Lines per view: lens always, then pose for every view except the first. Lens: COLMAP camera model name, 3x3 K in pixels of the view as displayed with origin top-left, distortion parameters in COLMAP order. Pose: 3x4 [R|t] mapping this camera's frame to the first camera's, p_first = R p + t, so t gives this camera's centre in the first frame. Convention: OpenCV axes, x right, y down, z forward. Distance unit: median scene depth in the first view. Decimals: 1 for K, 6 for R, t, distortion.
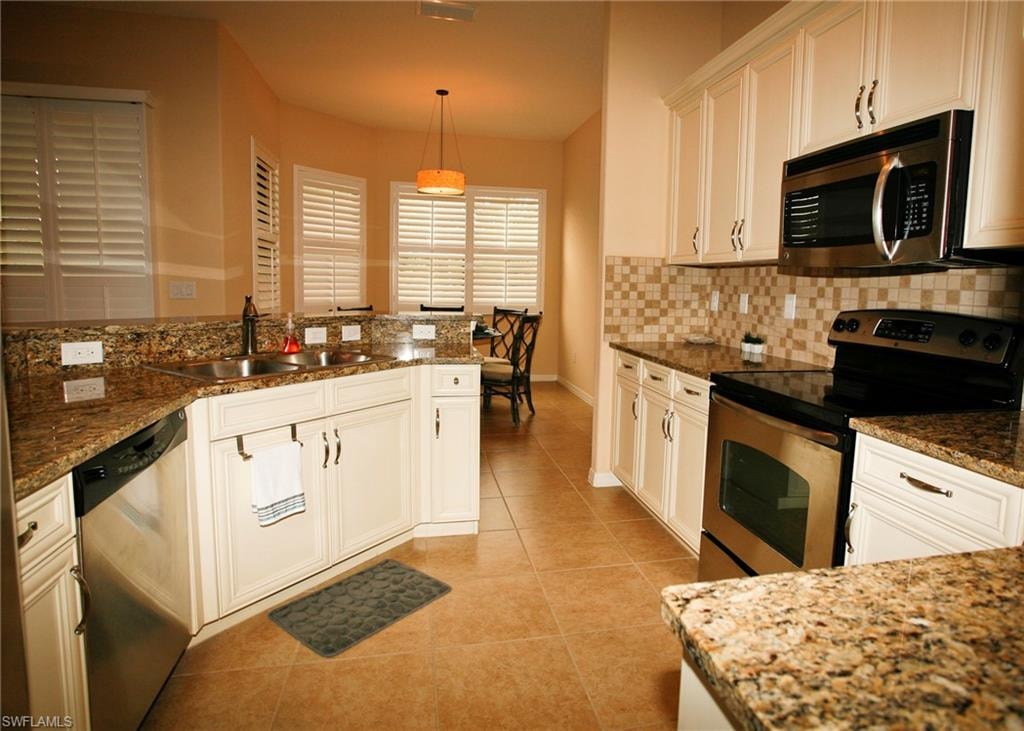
lens RADIAL K [[604.7, 0, 512.0], [0, 604.7, 365.5], [0, 0, 1]] dist [-0.001038, -0.000192]
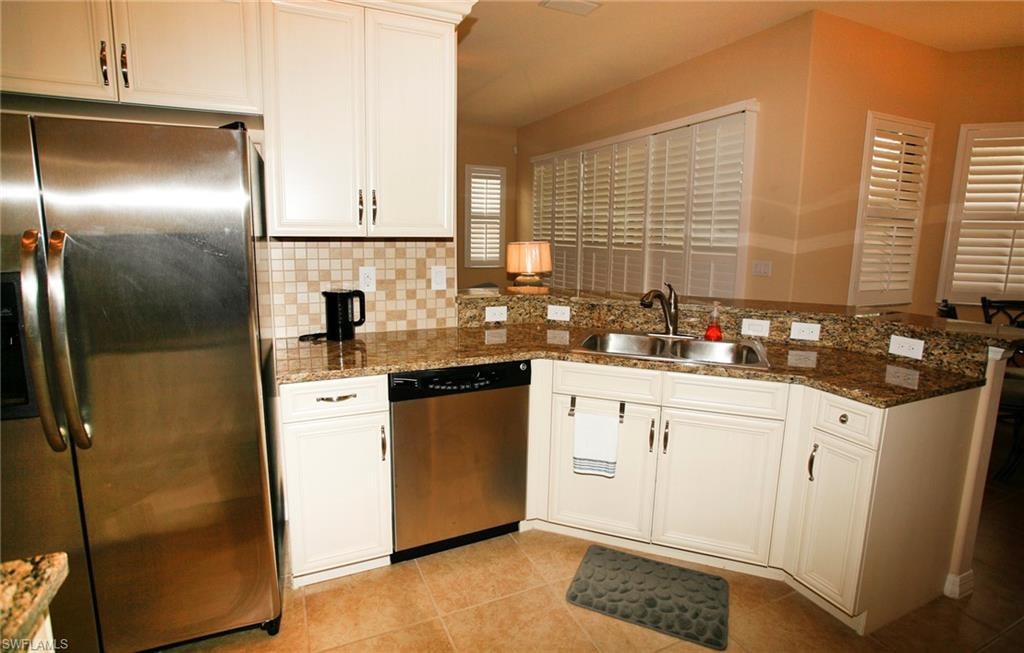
lens RADIAL K [[528.7, 0, 512.8], [0, 528.7, 314.9], [0, 0, 1]] dist [-0.035533, 0.018692]
pose [[0.237728, 0.144039, -0.960593, 0.481481], [-0.141288, 0.983554, 0.112516, -0.135121], [0.961001, 0.108972, 0.254169, 0.506837]]
